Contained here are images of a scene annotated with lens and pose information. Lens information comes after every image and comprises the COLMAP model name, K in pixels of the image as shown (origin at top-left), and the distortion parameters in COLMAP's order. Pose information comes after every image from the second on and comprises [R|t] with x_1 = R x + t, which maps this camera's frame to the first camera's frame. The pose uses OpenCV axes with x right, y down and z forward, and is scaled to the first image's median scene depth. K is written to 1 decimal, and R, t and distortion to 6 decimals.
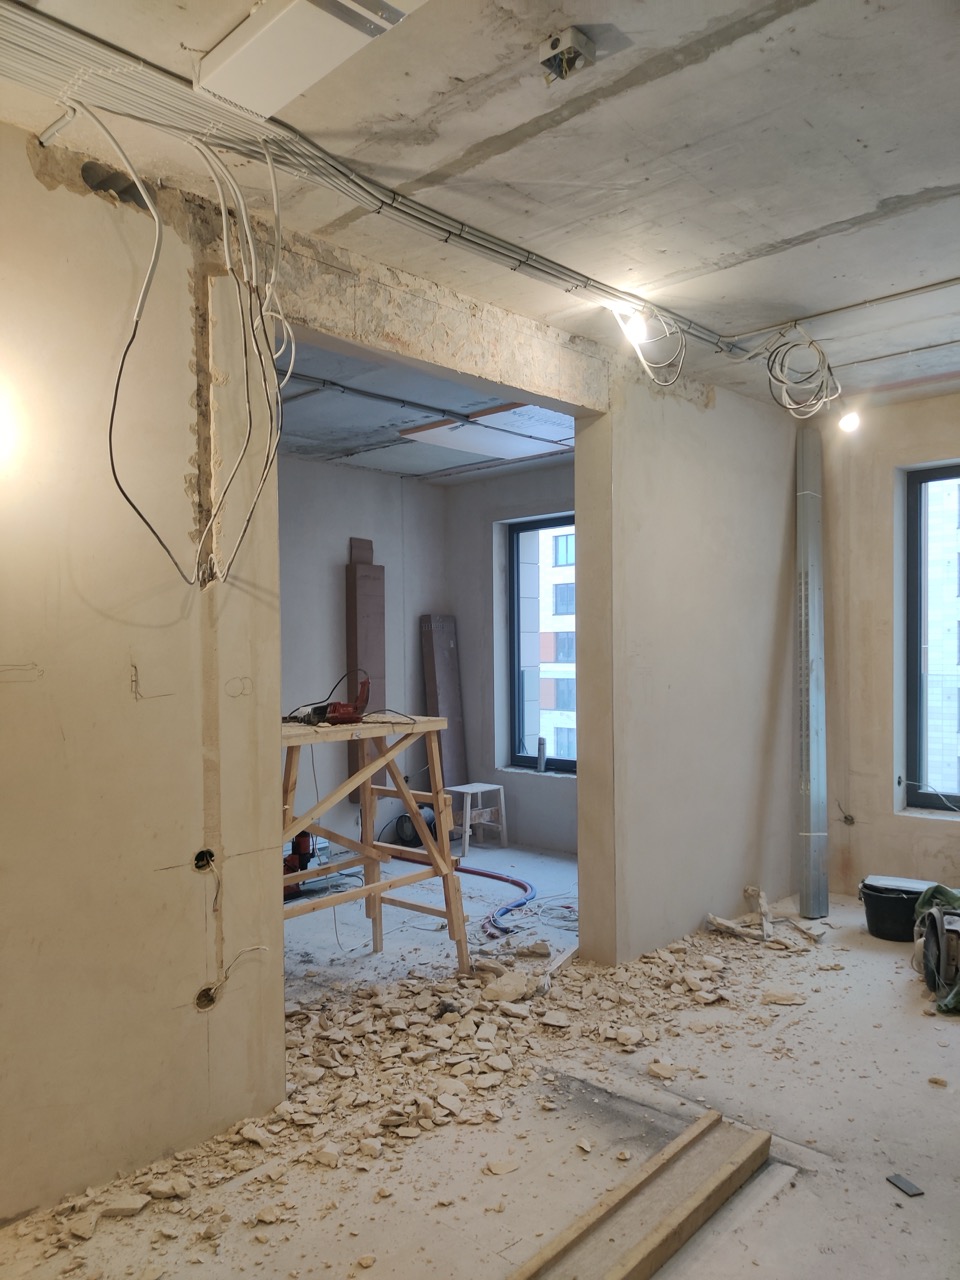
lens RADIAL K [[968.7, 0, 483.9], [0, 968.7, 666.9], [0, 0, 1]] dist [0.026059, -0.049546]
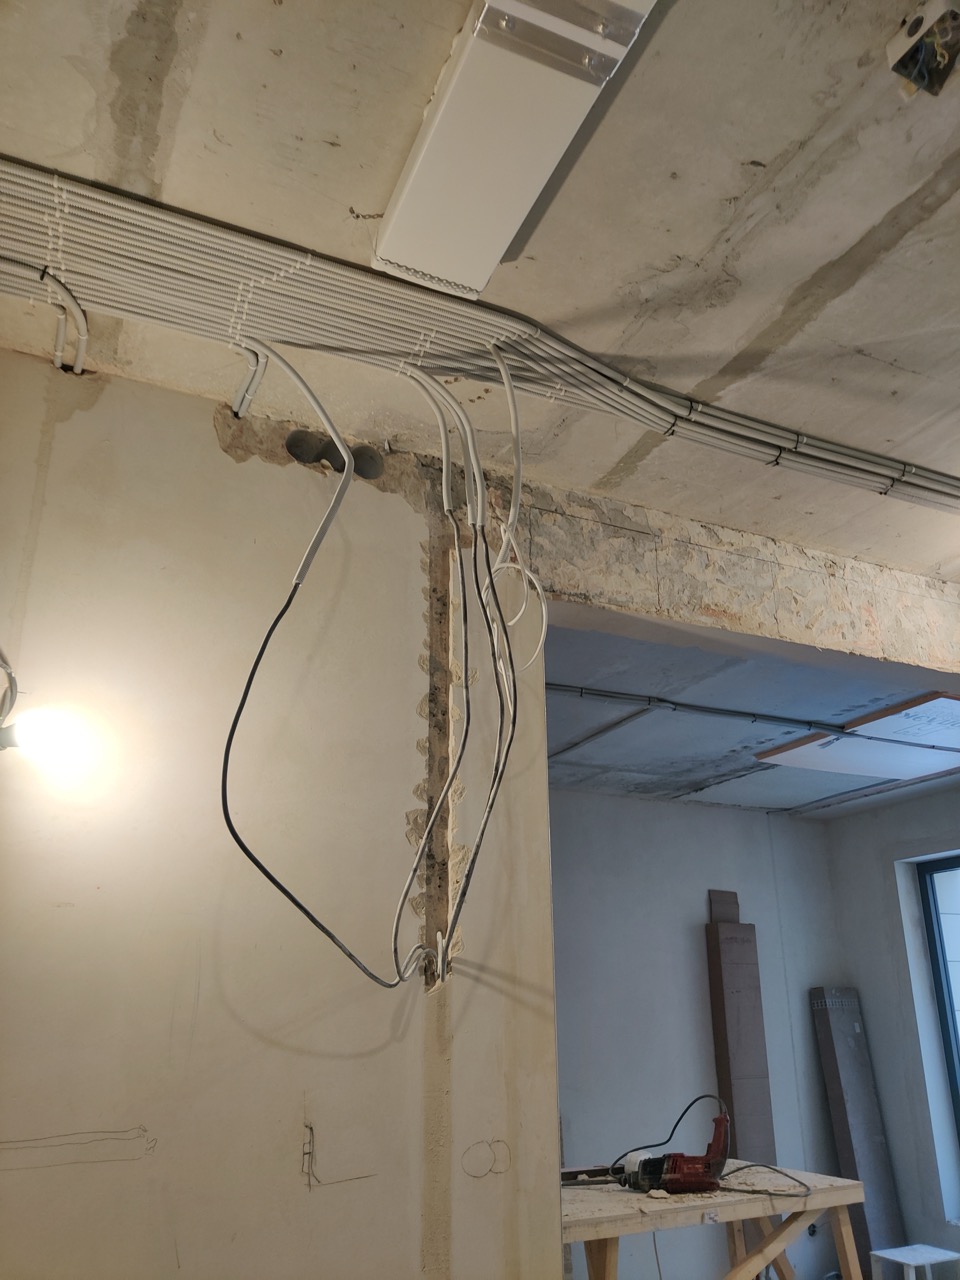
lens RADIAL K [[968.7, 0, 483.9], [0, 968.7, 666.9], [0, 0, 1]] dist [0.026059, -0.049546]
pose [[0.927952, -0.121233, -0.352430, -0.004018], [-0.009972, 0.937201, -0.348647, -0.038951], [0.372565, 0.327042, 0.868469, 0.269671]]
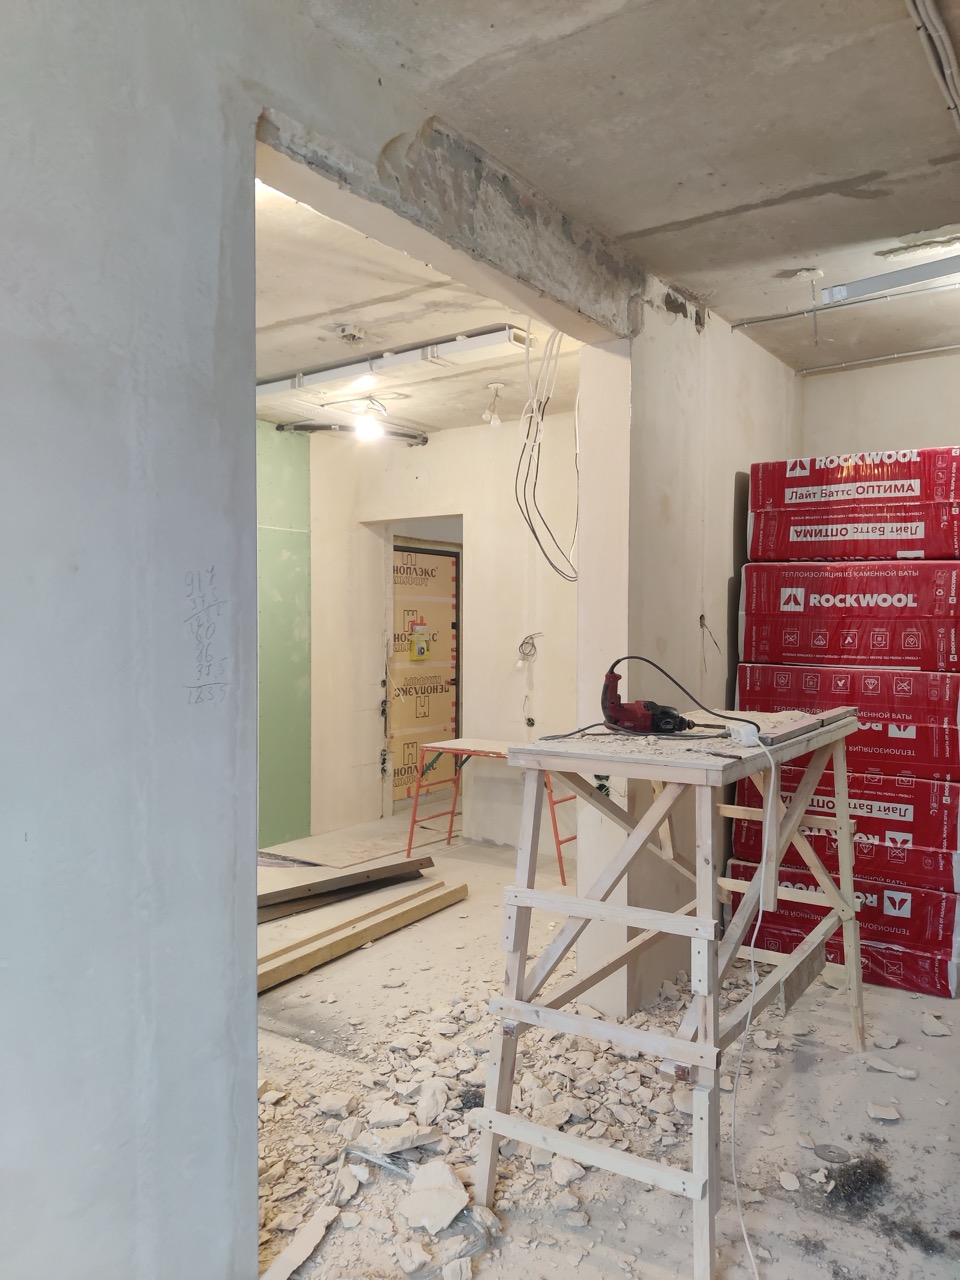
lens RADIAL K [[967.0, 0, 451.4], [0, 967.0, 645.2], [0, 0, 1]] dist [0.009195, -0.043108]
pose [[-0.993134, 0.011393, -0.116428, 0.062352], [0.006574, 0.999109, 0.041690, -0.032644], [0.116799, 0.040638, -0.992324, 1.600935]]
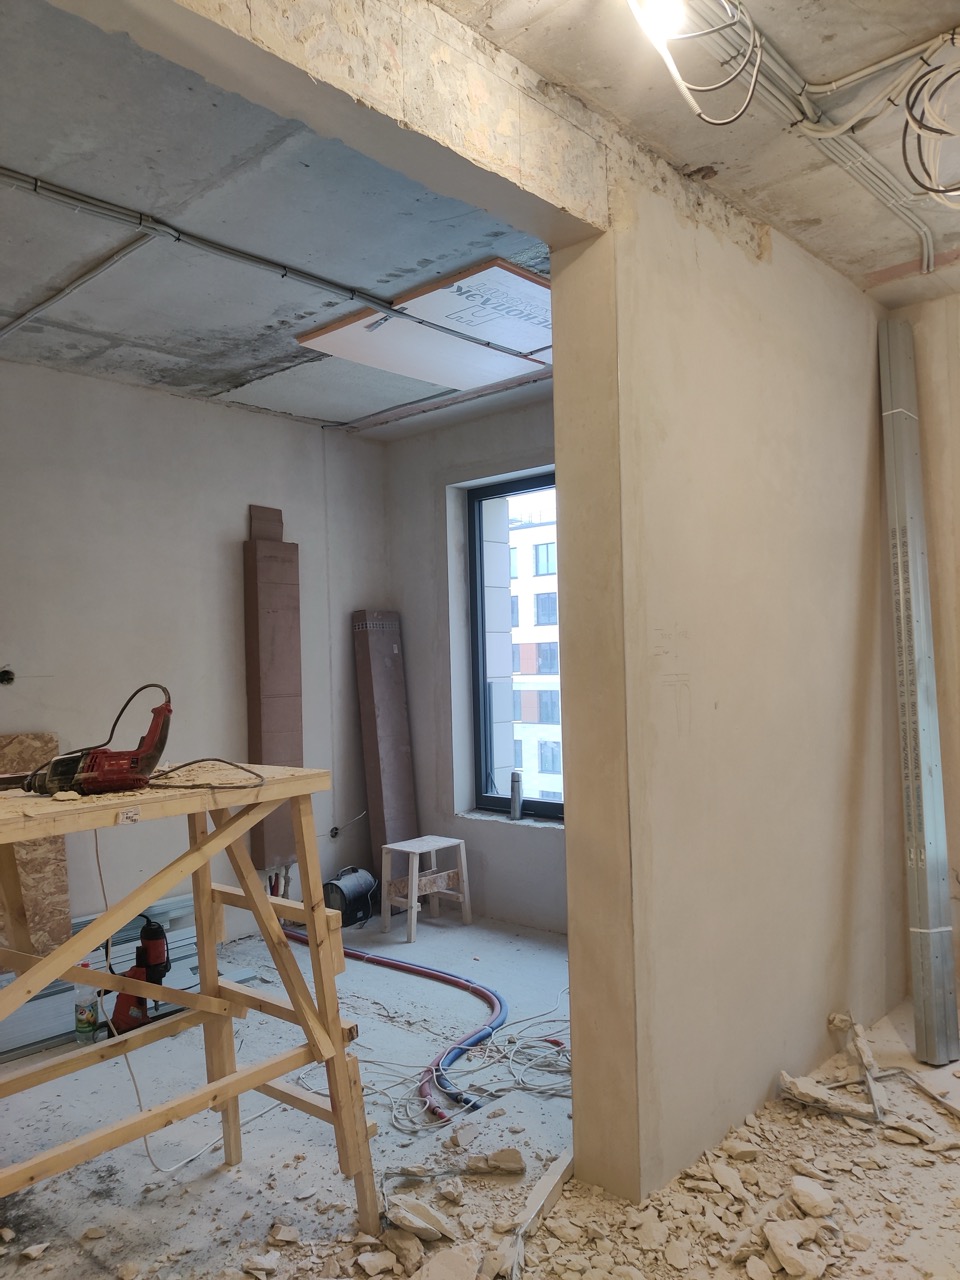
lens RADIAL K [[964.3, 0, 481.8], [0, 964.3, 660.0], [0, 0, 1]] dist [-0.008510, -0.005707]
pose [[0.999763, -0.015830, 0.014928, 0.043012], [0.016137, 0.999656, -0.020693, 0.002211], [-0.014595, 0.020929, 0.999674, 0.461687]]
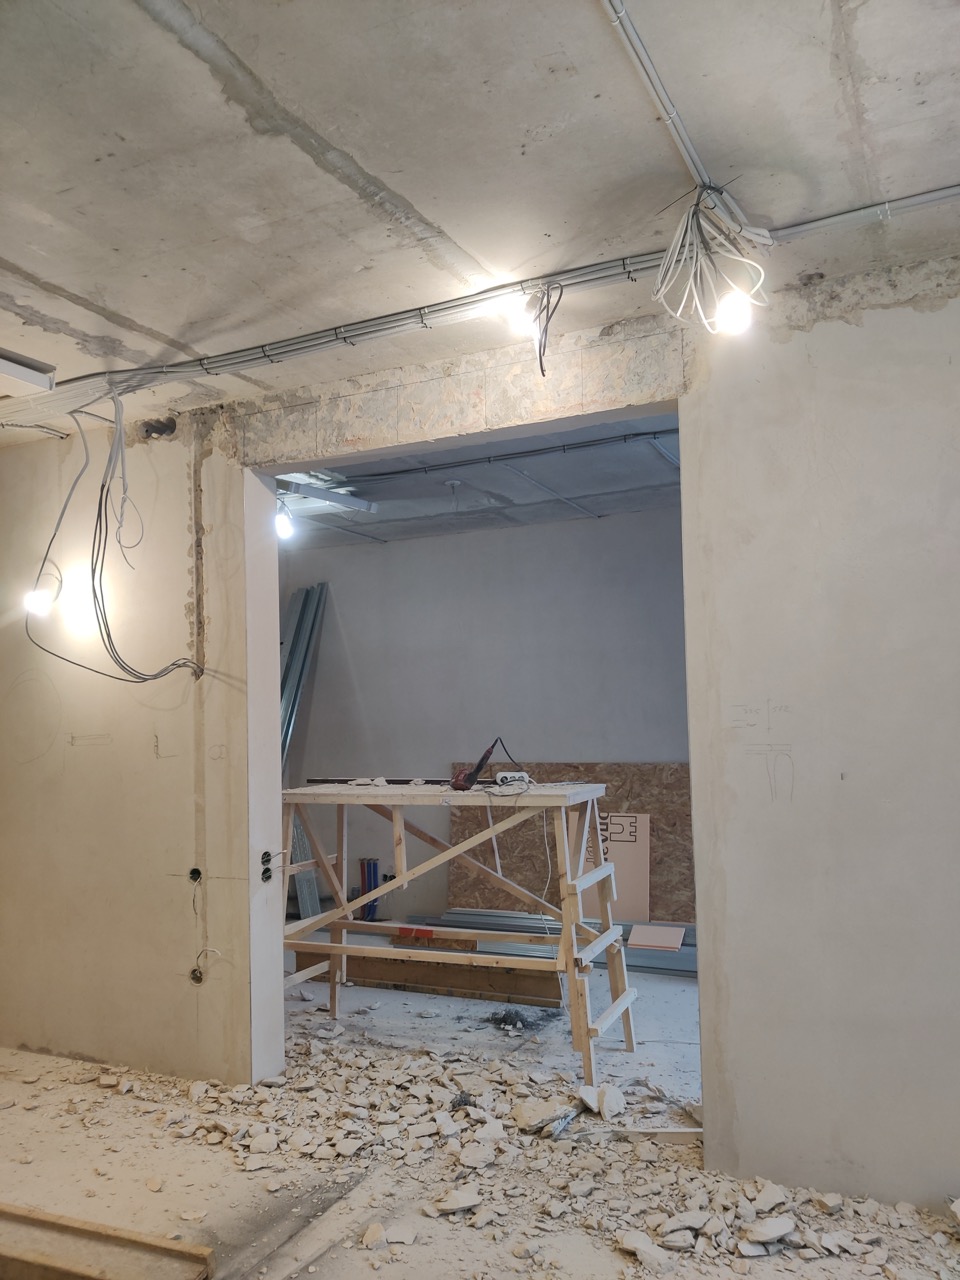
lens RADIAL K [[973.4, 0, 485.2], [0, 973.4, 667.3], [0, 0, 1]] dist [0.054567, -0.165210]
pose [[0.300153, -0.043161, -0.952914, 0.825483], [0.002181, 0.999004, -0.044561, -0.025481], [0.953889, 0.011297, 0.299948, 0.674046]]
